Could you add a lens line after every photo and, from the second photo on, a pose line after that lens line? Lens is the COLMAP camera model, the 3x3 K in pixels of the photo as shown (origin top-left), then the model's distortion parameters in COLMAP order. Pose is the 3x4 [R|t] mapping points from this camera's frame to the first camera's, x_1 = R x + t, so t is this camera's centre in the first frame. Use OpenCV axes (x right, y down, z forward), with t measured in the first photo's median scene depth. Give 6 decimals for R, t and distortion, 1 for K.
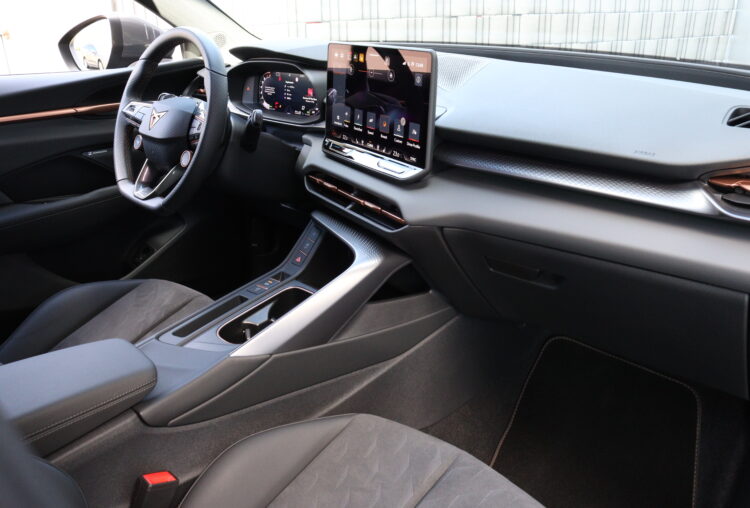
lens RADIAL K [[631.1, 0, 375.0], [0, 631.1, 254.0], [0, 0, 1]] dist [-0.181584, 0.161310]
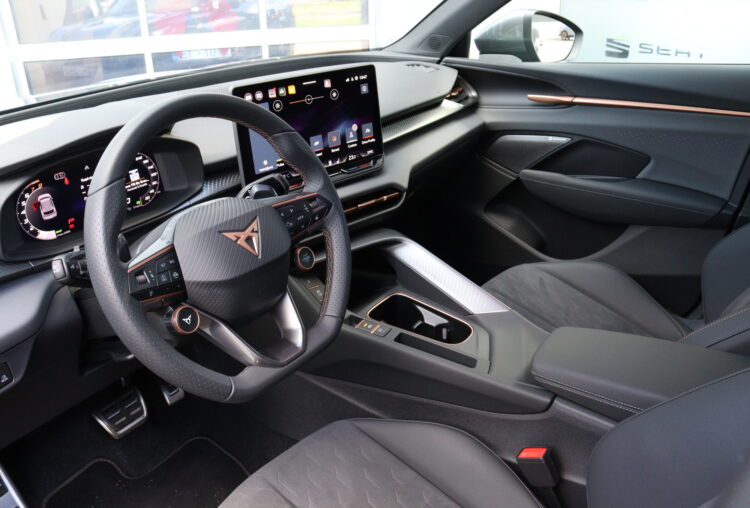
lens RADIAL K [[631.1, 0, 375.0], [0, 631.1, 254.0], [0, 0, 1]] dist [-0.181584, 0.161310]
pose [[-0.169145, -0.381402, 0.908803, -1.066914], [0.414451, 0.809076, 0.416686, -0.466680], [-0.894215, 0.447135, 0.021221, 0.981822]]
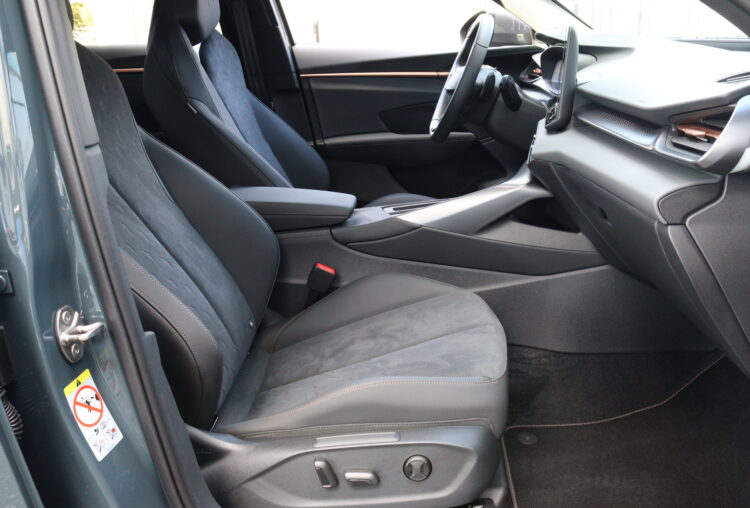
lens RADIAL K [[631.1, 0, 375.0], [0, 631.1, 254.0], [0, 0, 1]] dist [-0.181584, 0.161310]
pose [[0.661358, 0.256112, -0.704991, 0.699972], [-0.283816, 0.955464, 0.080855, 0.117822], [0.694301, 0.146614, 0.704592, -0.085080]]
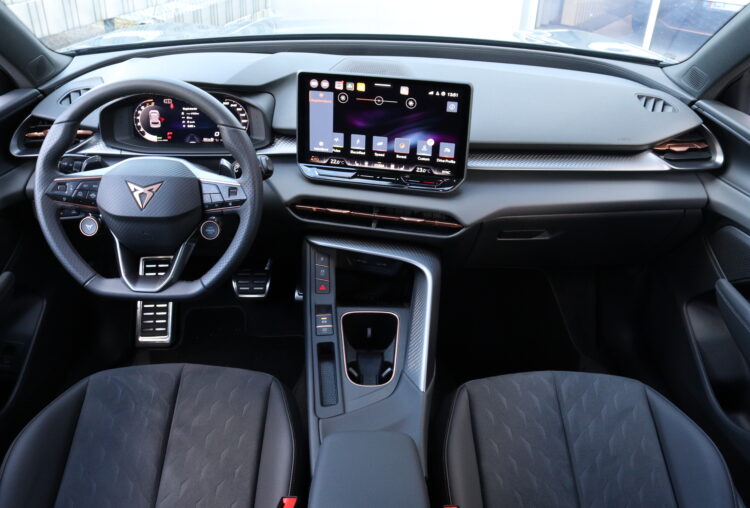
lens RADIAL K [[631.1, 0, 375.0], [0, 631.1, 254.0], [0, 0, 1]] dist [-0.181584, 0.161310]
pose [[0.698417, -0.342763, 0.628273, -0.764778], [0.242341, 0.939259, 0.243029, -0.302484], [-0.673412, -0.017479, 0.739061, 0.204023]]
